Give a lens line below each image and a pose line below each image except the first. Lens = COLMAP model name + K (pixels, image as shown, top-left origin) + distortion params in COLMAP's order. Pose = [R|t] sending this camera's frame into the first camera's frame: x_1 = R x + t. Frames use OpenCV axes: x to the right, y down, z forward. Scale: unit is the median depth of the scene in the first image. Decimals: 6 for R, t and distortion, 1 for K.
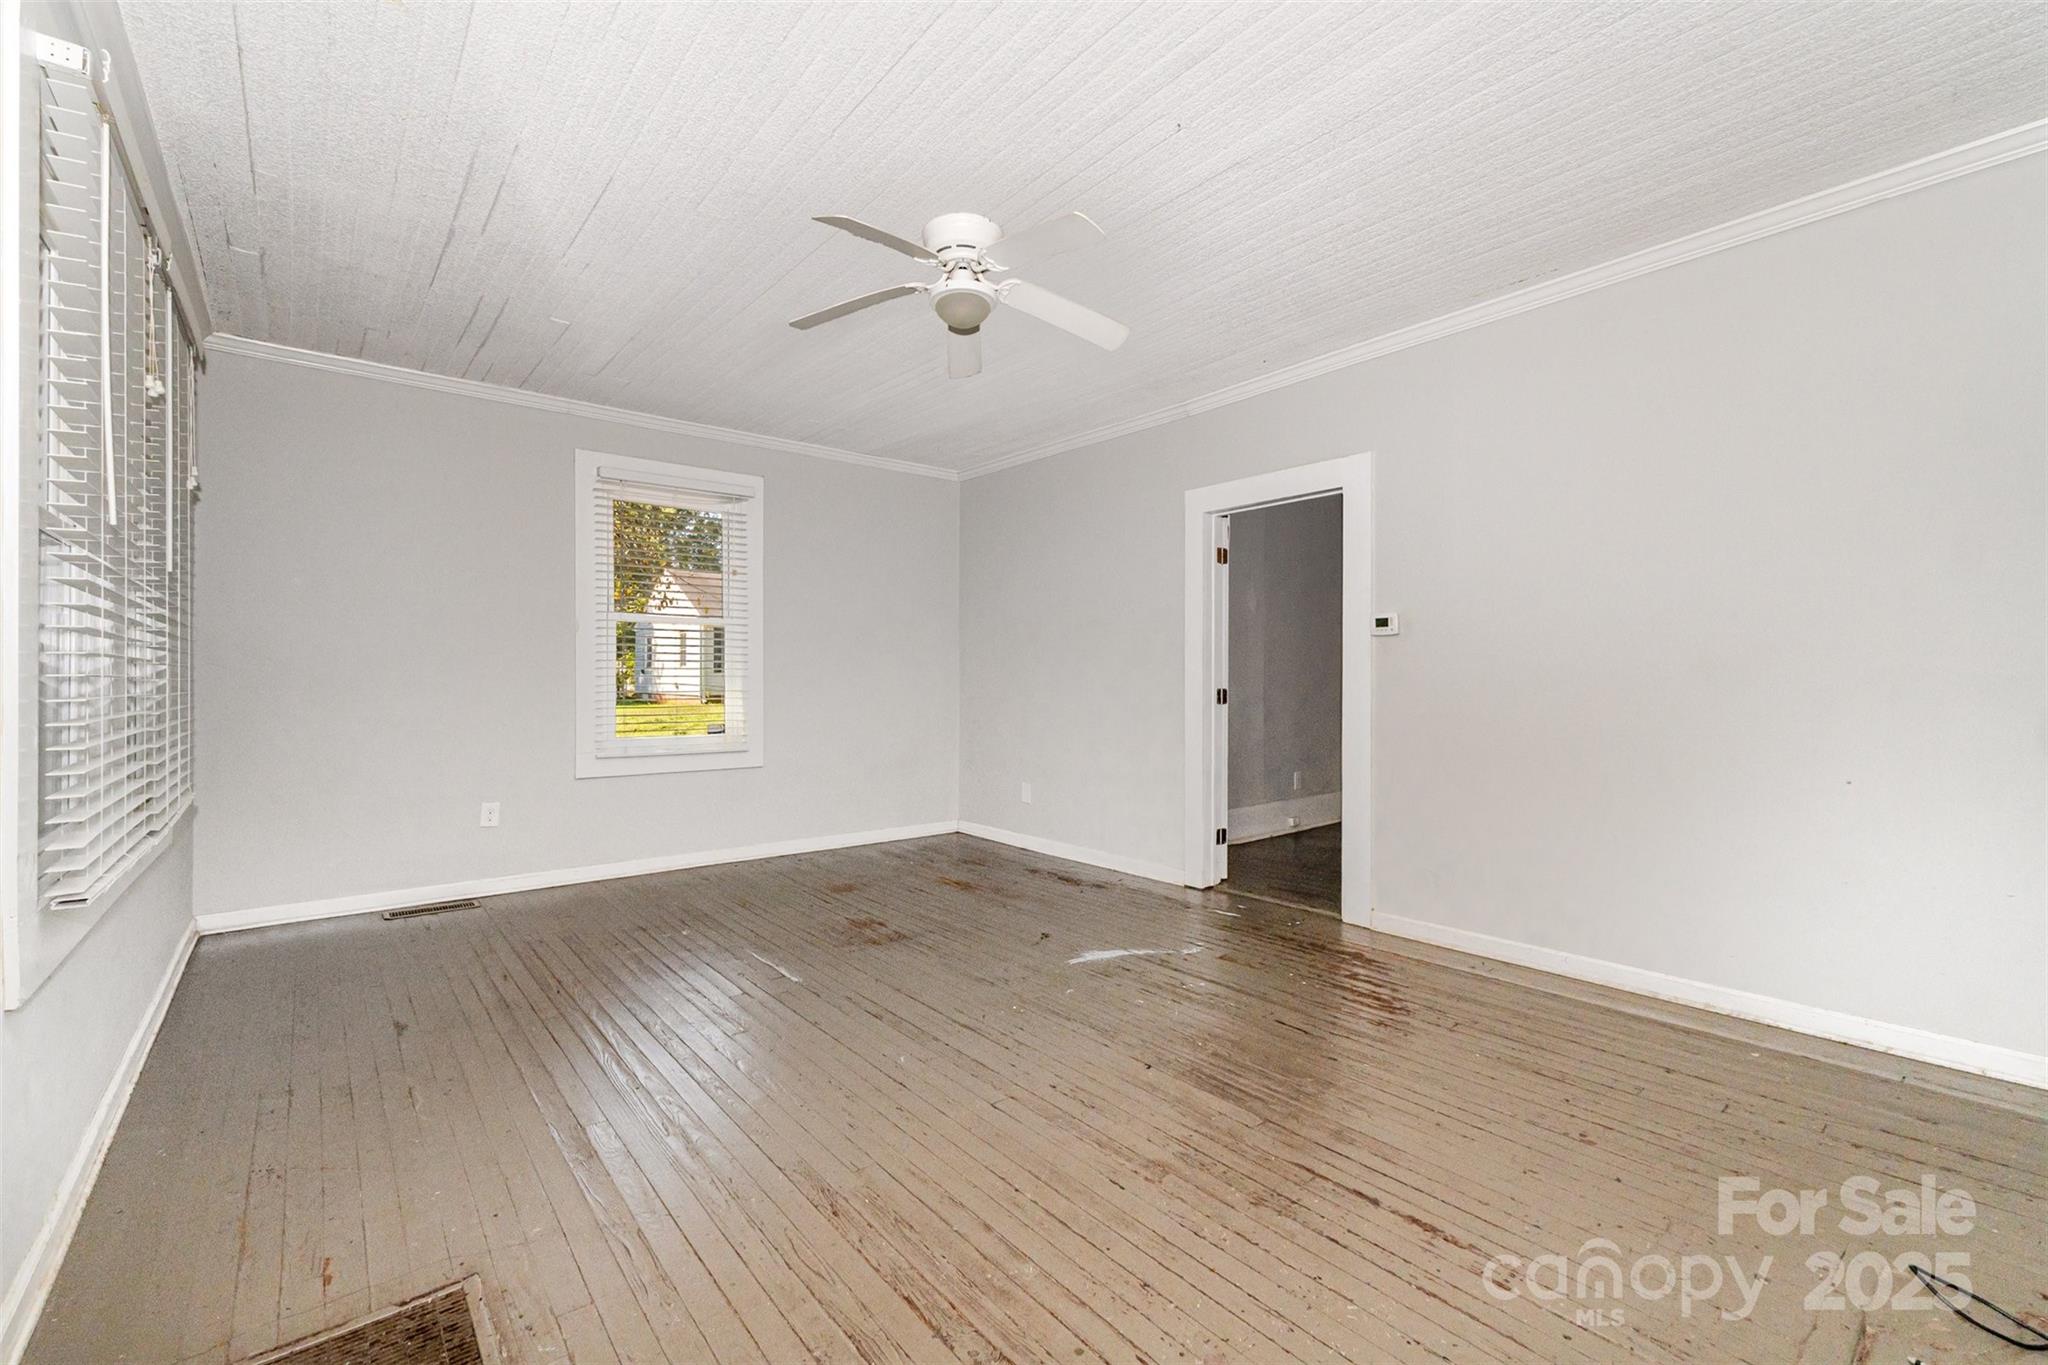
lens RADIAL K [[858.4, 0, 1020.5], [0, 858.4, 681.5], [0, 0, 1]] dist [0.002483, 0.000279]
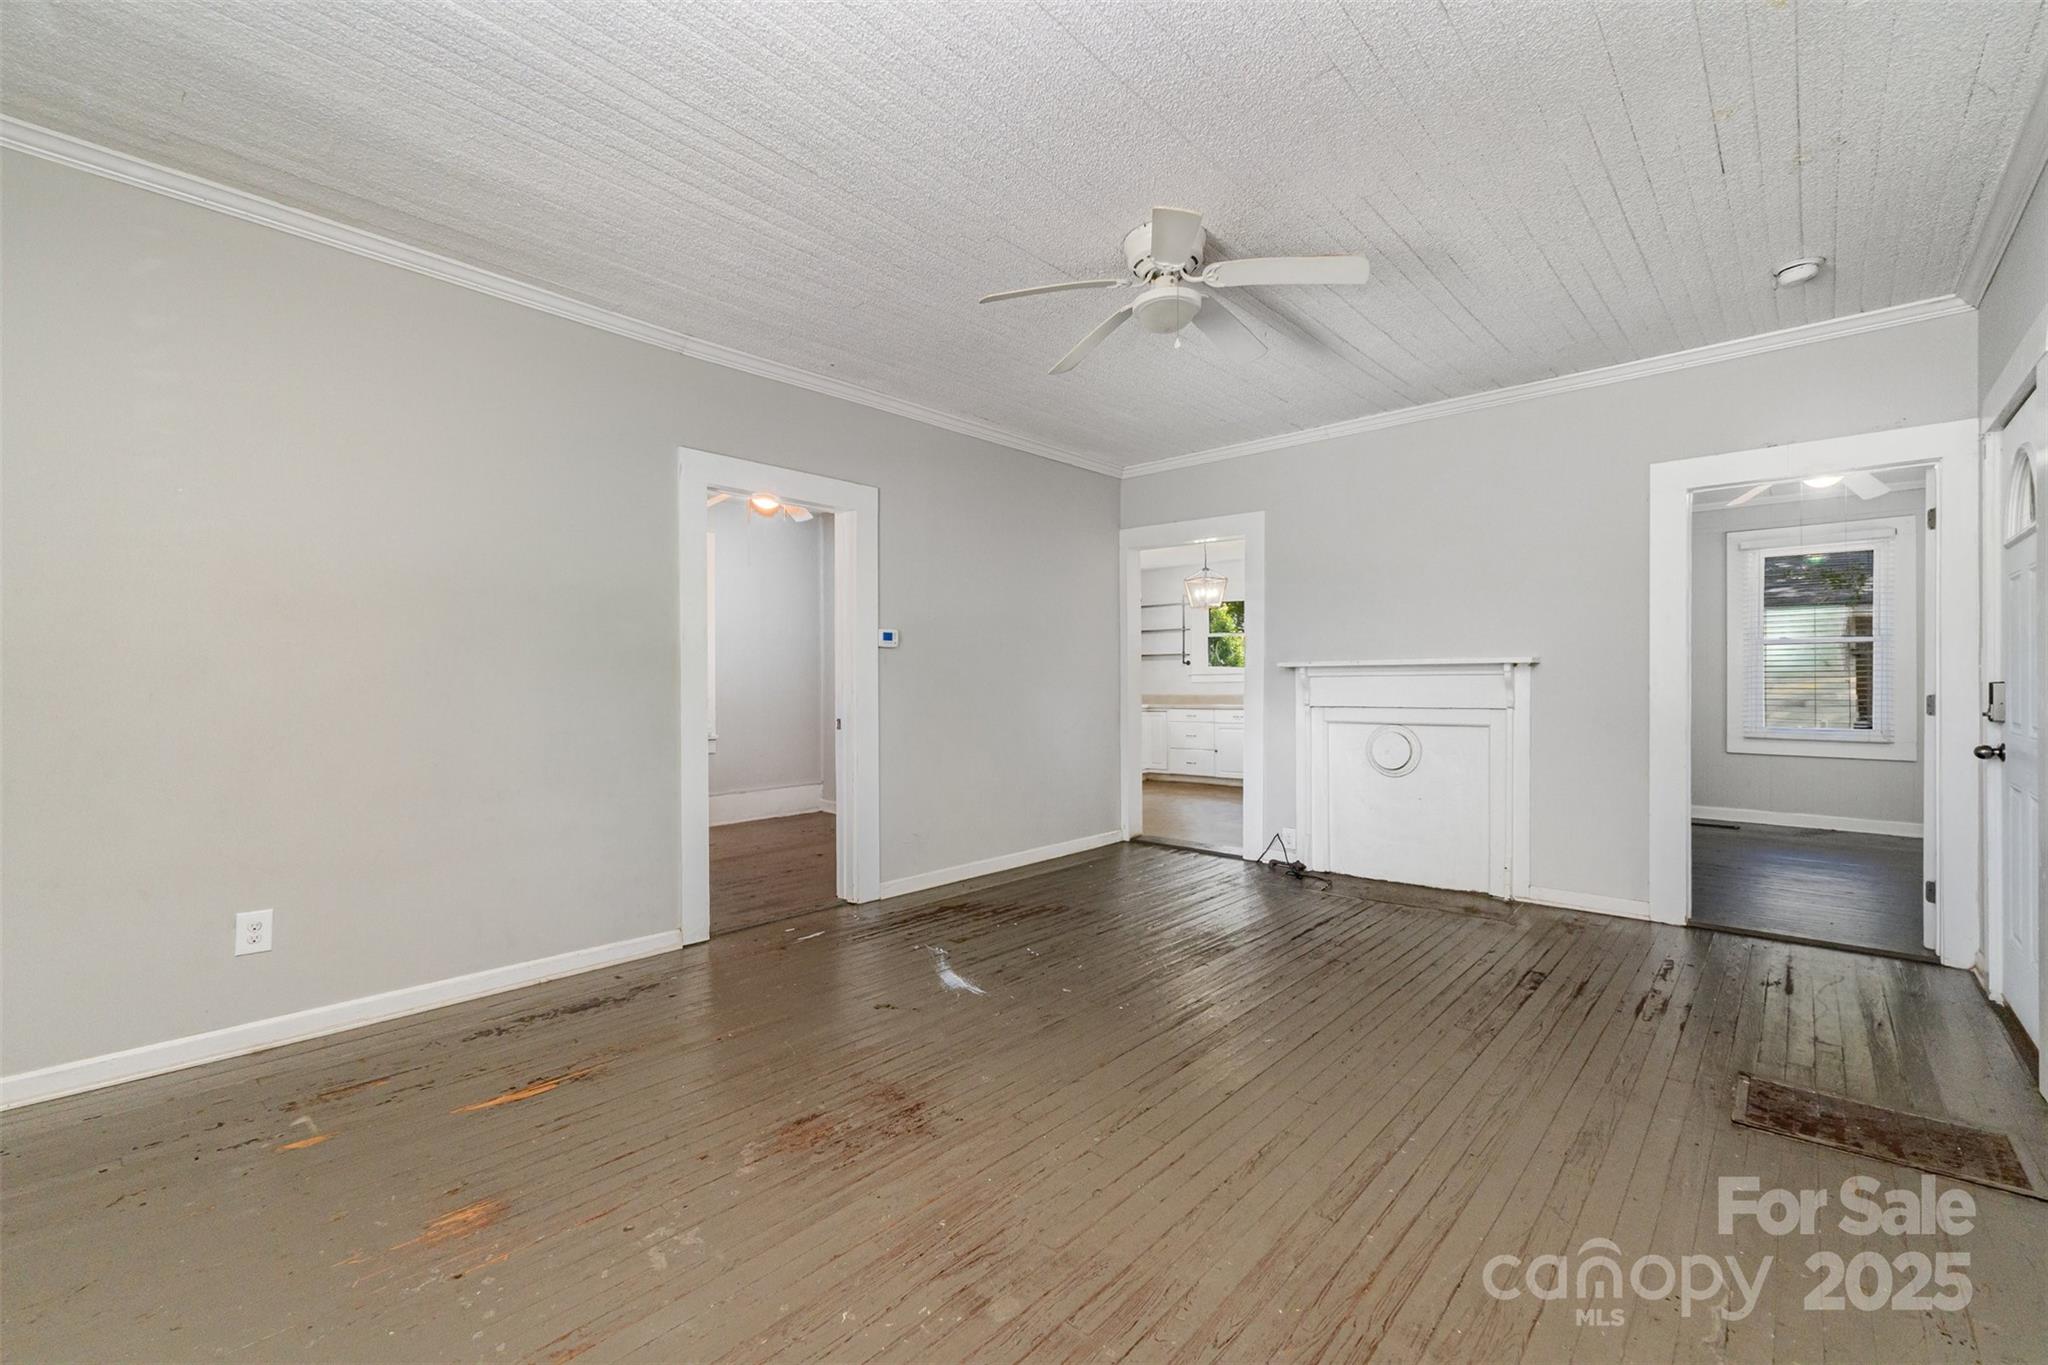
lens RADIAL K [[858.4, 0, 1021.0], [0, 858.4, 683.9], [0, 0, 1]] dist [0.002483, 0.000279]
pose [[-0.147049, 0.000134, 0.989129, -0.865846], [0.004710, 0.999989, 0.000565, -0.003452], [-0.989118, 0.004742, -0.147048, 1.103034]]
